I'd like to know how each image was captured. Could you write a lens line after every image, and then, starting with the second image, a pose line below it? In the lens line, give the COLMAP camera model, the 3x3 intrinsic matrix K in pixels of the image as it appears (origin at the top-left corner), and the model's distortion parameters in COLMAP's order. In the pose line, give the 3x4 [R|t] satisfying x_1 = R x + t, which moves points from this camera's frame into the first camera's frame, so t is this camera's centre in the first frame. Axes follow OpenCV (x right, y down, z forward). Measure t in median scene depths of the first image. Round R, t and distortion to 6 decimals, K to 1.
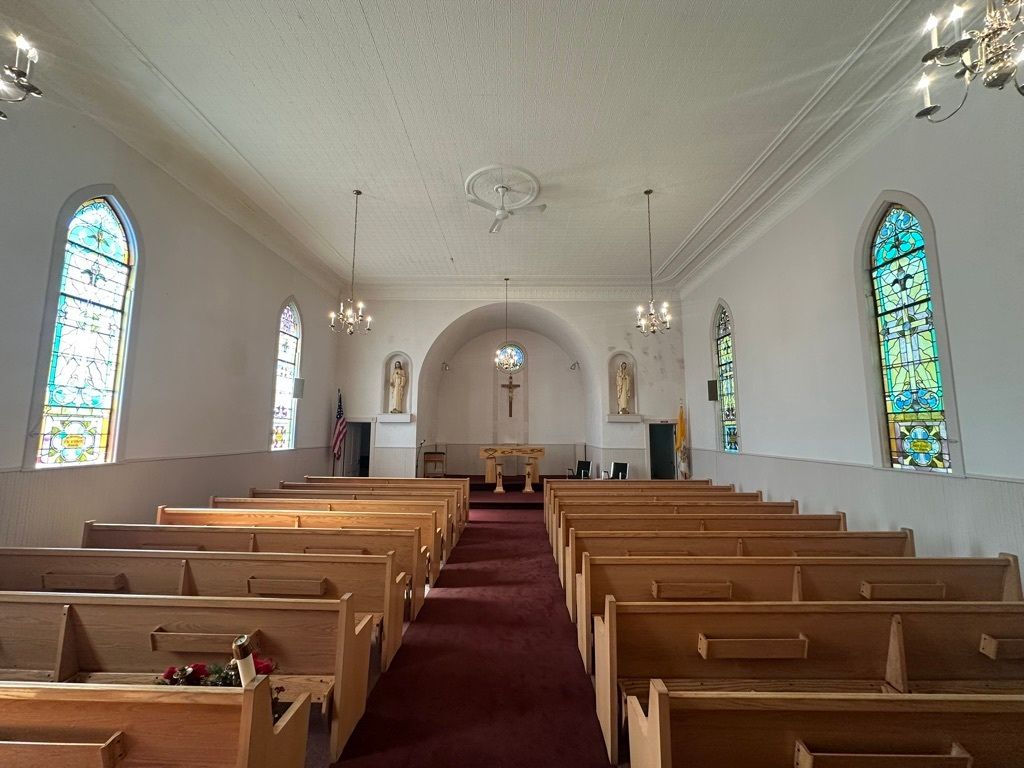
lens RADIAL K [[407.6, 0, 511.2], [0, 407.6, 384.5], [0, 0, 1]] dist [-0.004581, 0.000695]
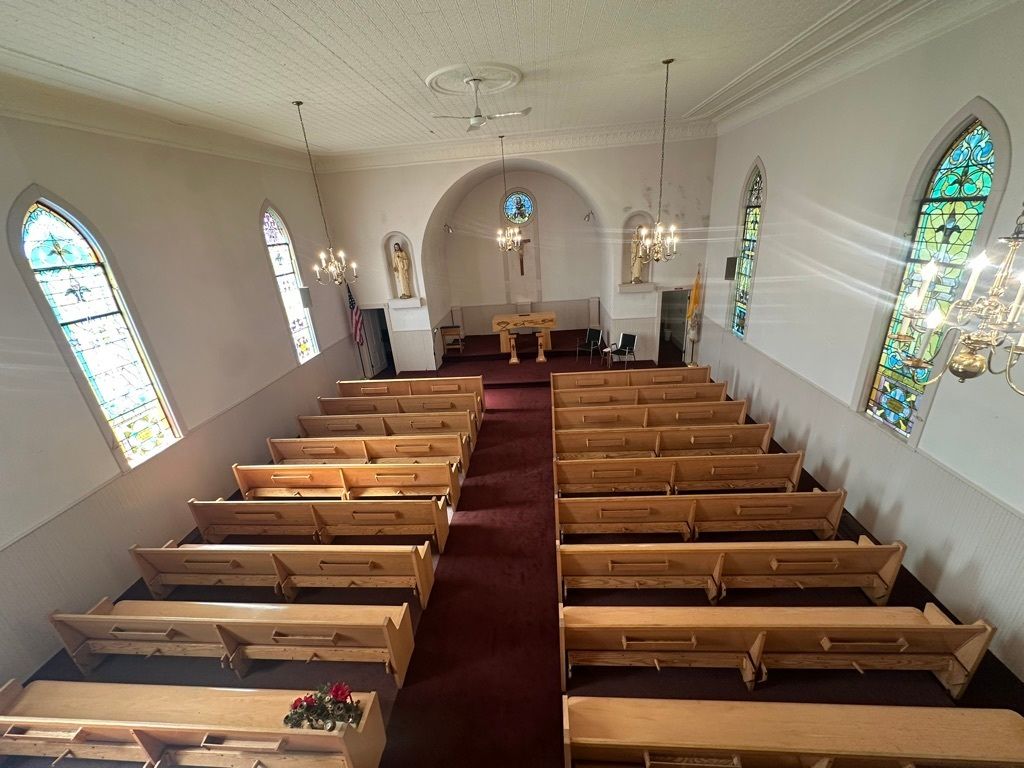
lens RADIAL K [[407.6, 0, 511.2], [0, 407.6, 384.5], [0, 0, 1]] dist [-0.004581, 0.000695]
pose [[0.995304, -0.050532, -0.082563, 0.101681], [0.084100, 0.873747, 0.479056, -0.419022], [0.047932, -0.483749, 0.873893, 0.058663]]
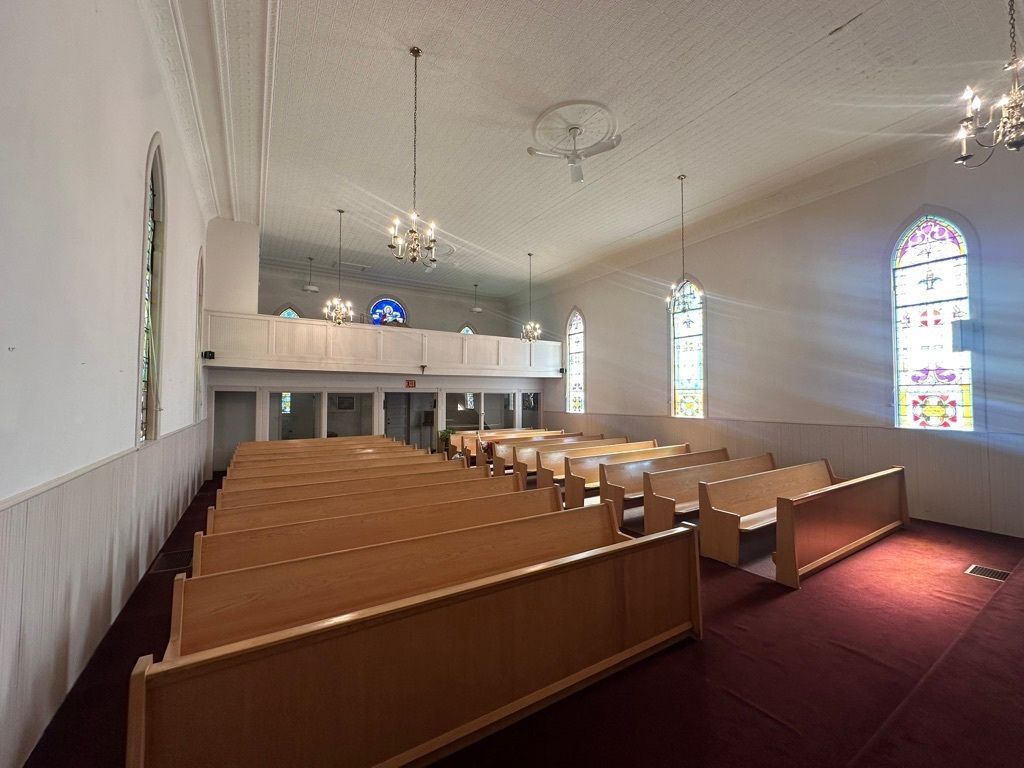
lens RADIAL K [[407.6, 0, 511.2], [0, 407.6, 384.5], [0, 0, 1]] dist [-0.004581, 0.000695]
pose [[-0.840310, -0.021568, -0.541676, 0.695934], [0.058206, 0.989842, -0.129709, 0.216545], [0.538972, -0.140525, -0.830519, 1.957571]]
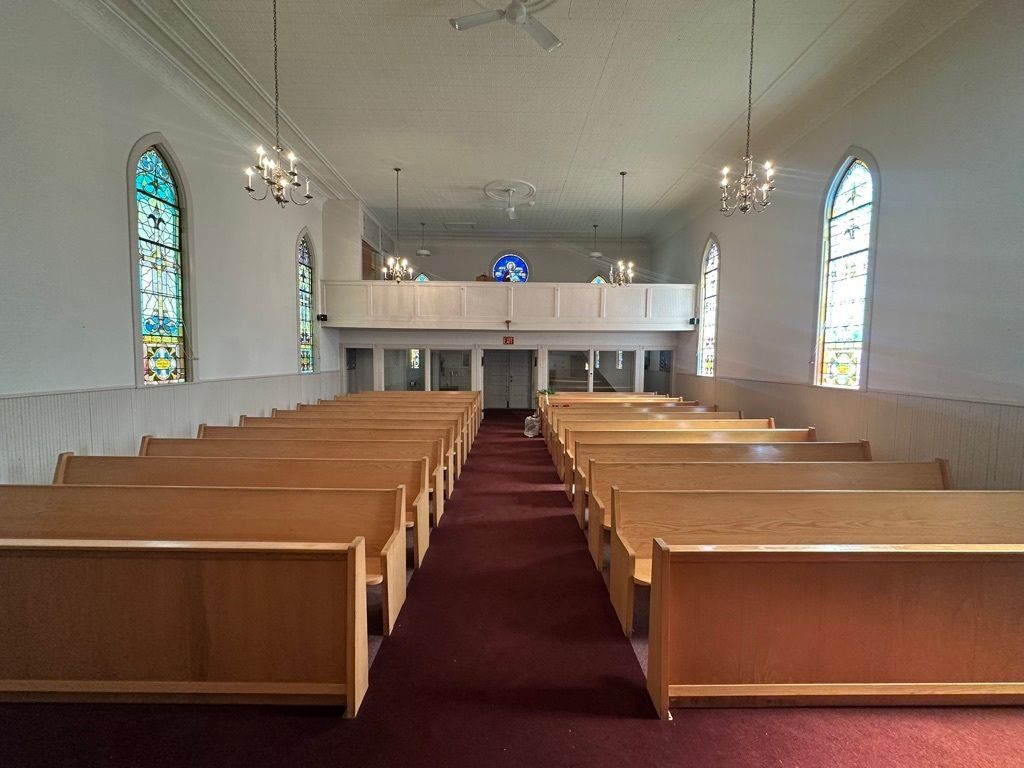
lens RADIAL K [[407.6, 0, 511.2], [0, 407.6, 384.5], [0, 0, 1]] dist [-0.004581, 0.000695]
pose [[-0.999669, -0.012053, -0.022730, -0.009574], [-0.010955, 0.998795, -0.047844, 0.228338], [0.023279, -0.047579, -0.998596, 1.961701]]
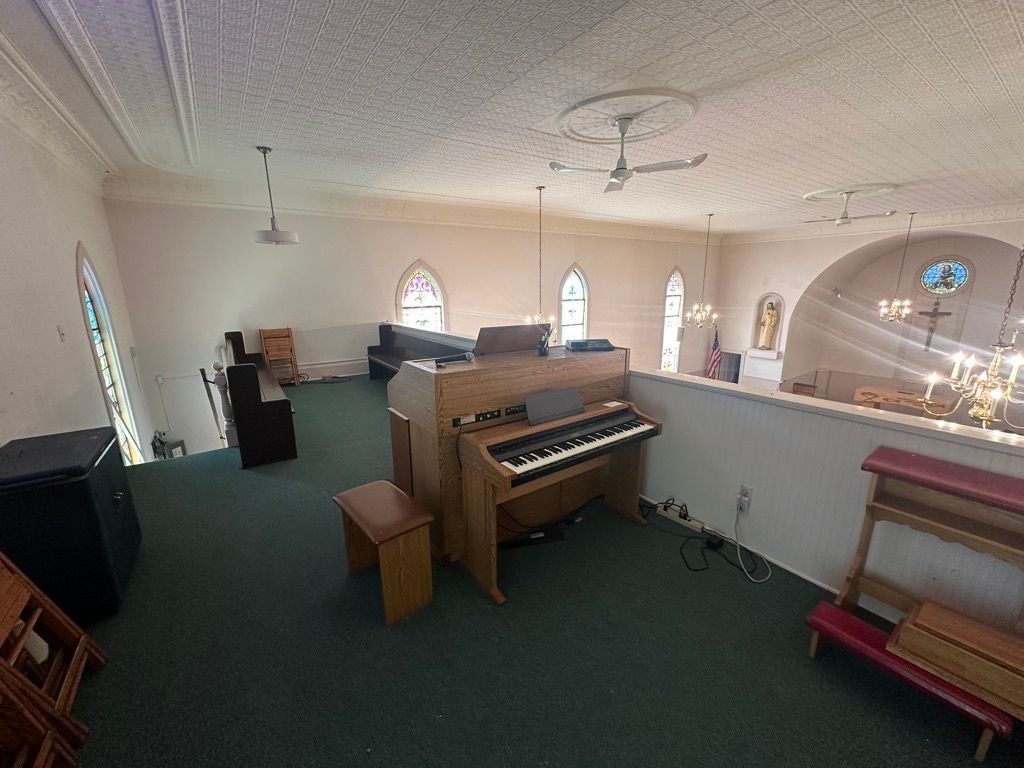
lens RADIAL K [[407.6, 0, 511.2], [0, 407.6, 384.5], [0, 0, 1]] dist [-0.004581, 0.000695]
pose [[0.580835, 0.180441, -0.793771, 0.465445], [0.110167, 0.948726, 0.296279, -0.516919], [0.806532, -0.259537, 0.531175, -0.411421]]
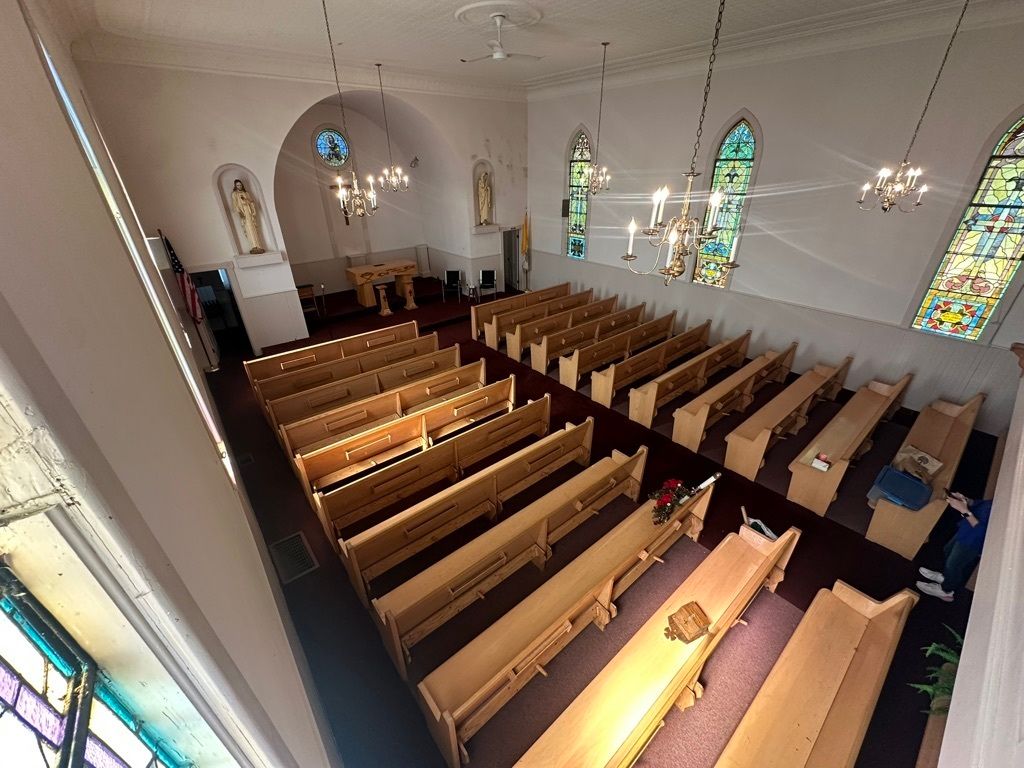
lens RADIAL K [[407.6, 0, 511.2], [0, 407.6, 384.5], [0, 0, 1]] dist [-0.004581, 0.000695]
pose [[0.763431, -0.322325, 0.559714, -0.895635], [-0.057821, 0.828993, 0.556261, -0.390576], [-0.643296, -0.457030, 0.614242, 0.138013]]
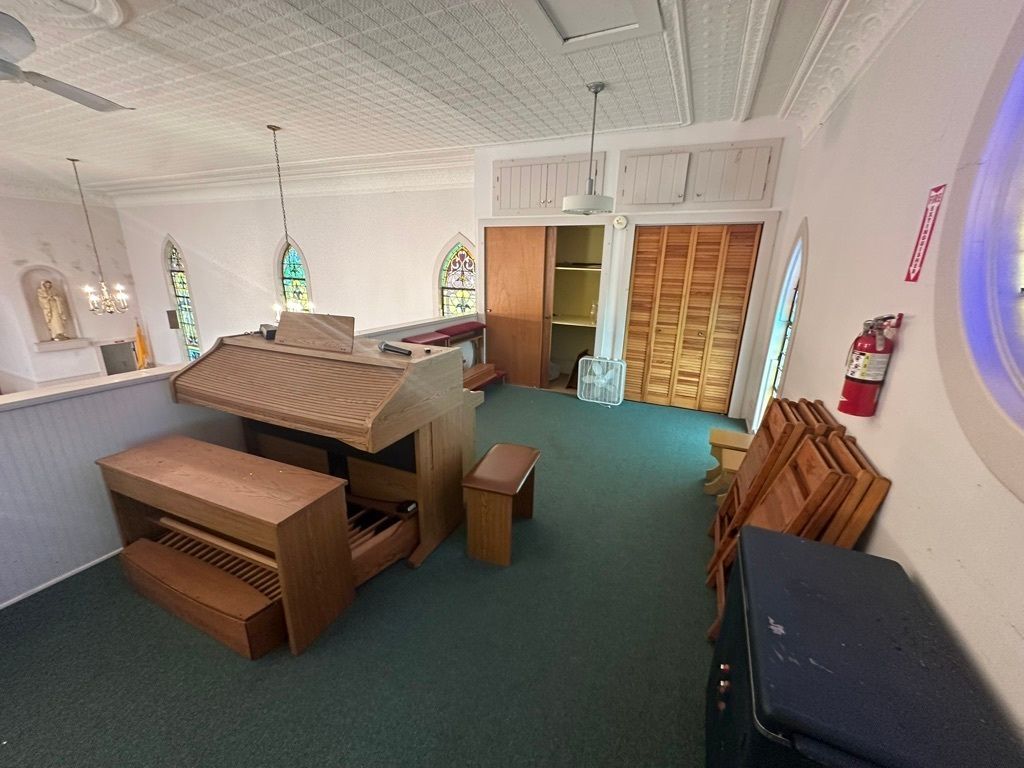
lens RADIAL K [[407.6, 0, 511.2], [0, 407.6, 384.5], [0, 0, 1]] dist [-0.004581, 0.000695]
pose [[0.411218, -0.252549, 0.875853, -0.252500], [-0.130931, 0.934524, 0.330940, -0.536309], [-0.902085, -0.250765, 0.351227, -0.477130]]
